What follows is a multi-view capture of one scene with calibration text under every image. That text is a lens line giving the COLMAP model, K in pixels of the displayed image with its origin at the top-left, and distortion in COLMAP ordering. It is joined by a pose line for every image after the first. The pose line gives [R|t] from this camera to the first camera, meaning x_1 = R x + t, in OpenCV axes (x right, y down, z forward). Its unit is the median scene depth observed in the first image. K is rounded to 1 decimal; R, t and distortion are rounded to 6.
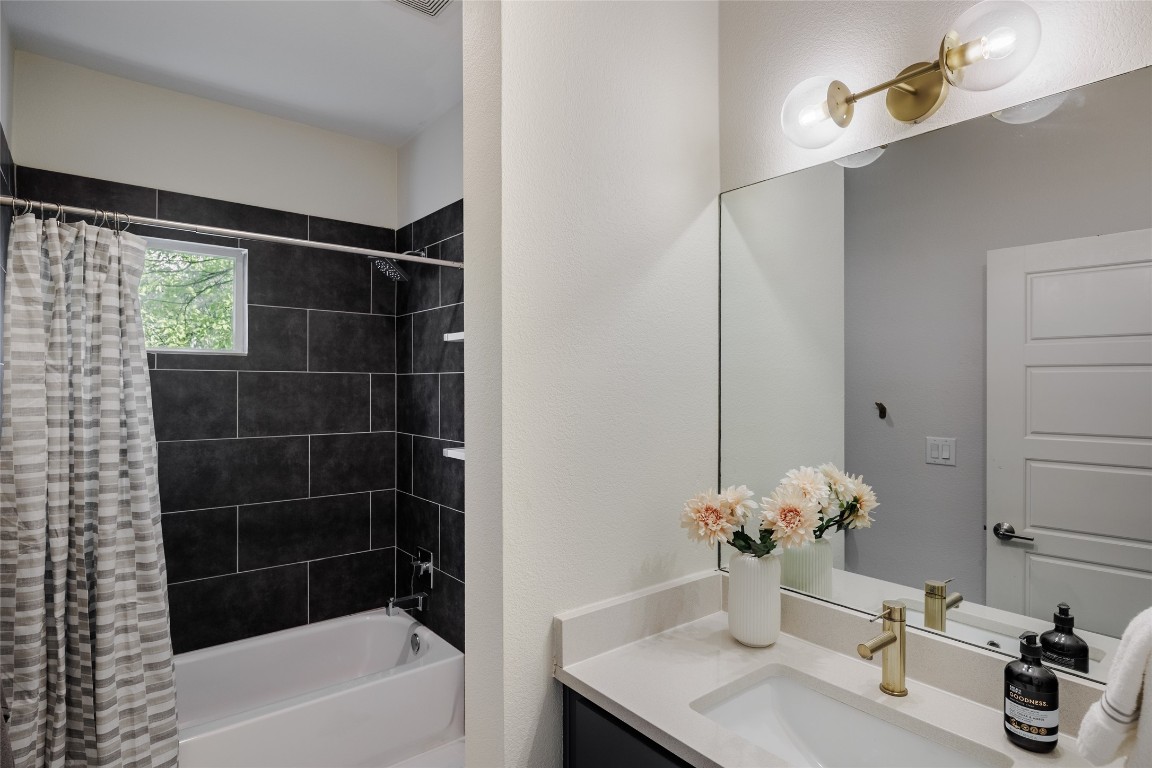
lens RADIAL K [[618.3, 0, 573.9], [0, 618.3, 386.1], [0, 0, 1]] dist [-0.004593, 0.000545]
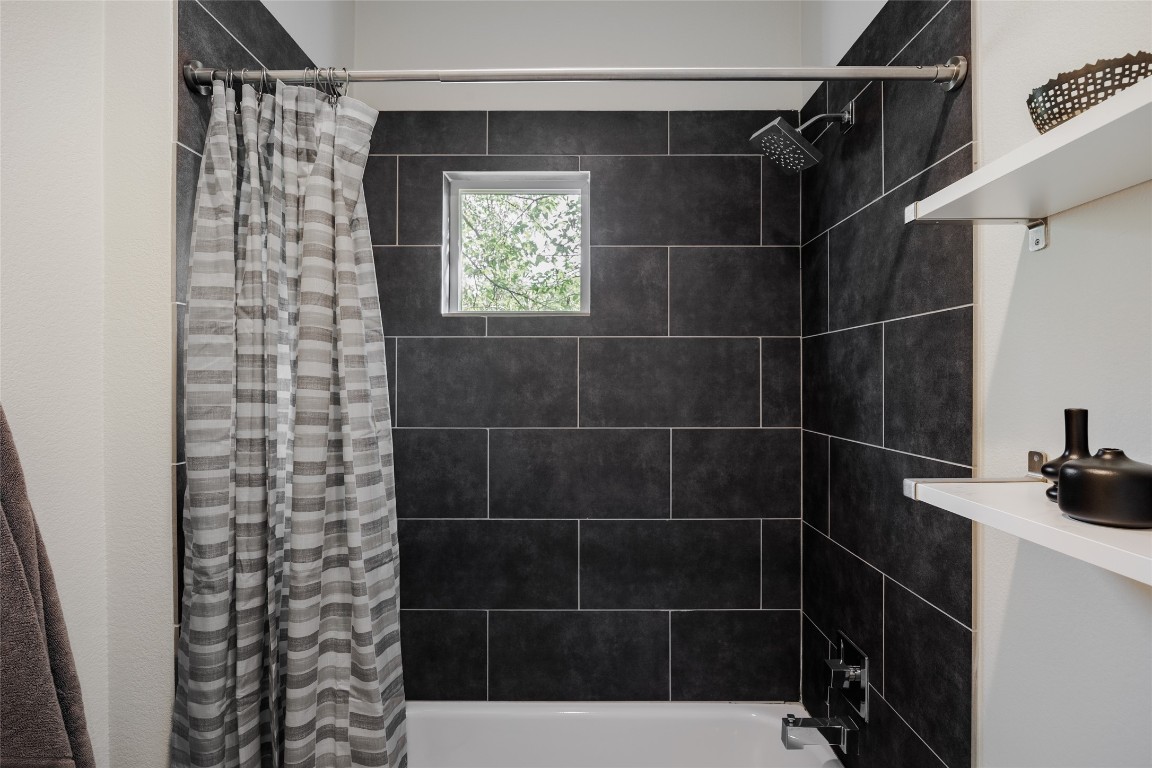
lens RADIAL K [[566.9, 0, 576.9], [0, 566.9, 381.3], [0, 0, 1]] dist [-0.009528, 0.000554]
pose [[0.779255, -0.003156, -0.626700, -0.120733], [0.003388, 0.999994, -0.000823, 0.028998], [0.626698, -0.001482, 0.779260, 0.469379]]
